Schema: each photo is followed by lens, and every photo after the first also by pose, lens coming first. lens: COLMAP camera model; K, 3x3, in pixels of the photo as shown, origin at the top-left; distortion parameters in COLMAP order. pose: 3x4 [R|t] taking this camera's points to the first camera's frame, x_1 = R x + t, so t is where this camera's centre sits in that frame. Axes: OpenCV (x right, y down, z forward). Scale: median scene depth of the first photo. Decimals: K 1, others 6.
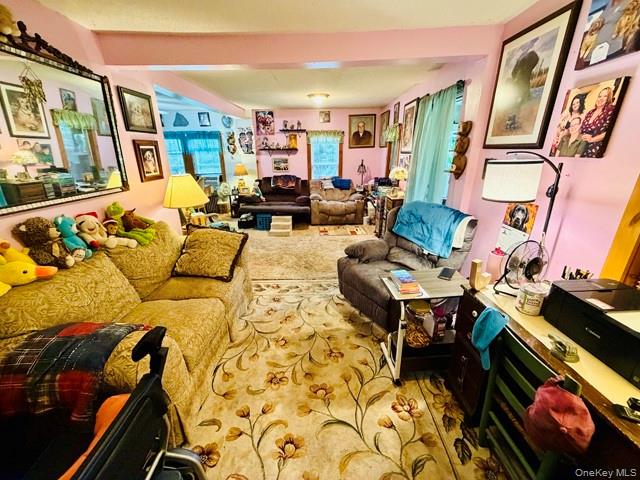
lens RADIAL K [[256.6, 0, 318.9], [0, 256.6, 239.7], [0, 0, 1]] dist [0.002636, 0.000314]
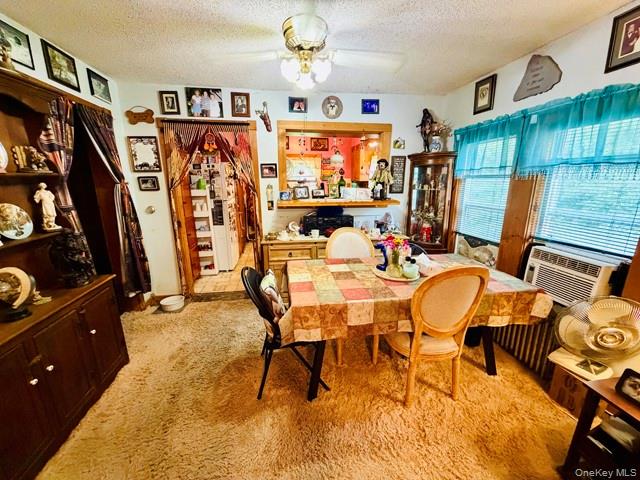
lens RADIAL K [[256.6, 0, 321.1], [0, 256.6, 238.2], [0, 0, 1]] dist [0.002636, 0.000314]
pose [[0.153788, 0.237799, -0.959063, -0.212958], [-0.323148, 0.929340, 0.178611, -0.236374], [0.933769, 0.282451, 0.219766, 0.711083]]
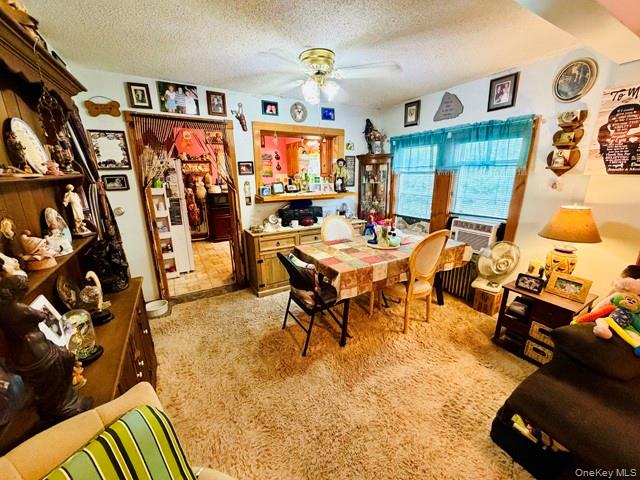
lens RADIAL K [[256.6, 0, 319.4], [0, 256.6, 238.3], [0, 0, 1]] dist [0.002636, 0.000314]
pose [[0.503865, 0.224608, -0.834069, -0.188738], [-0.281263, 0.955639, 0.087433, -0.189657], [0.816707, 0.190538, 0.544687, 0.559591]]
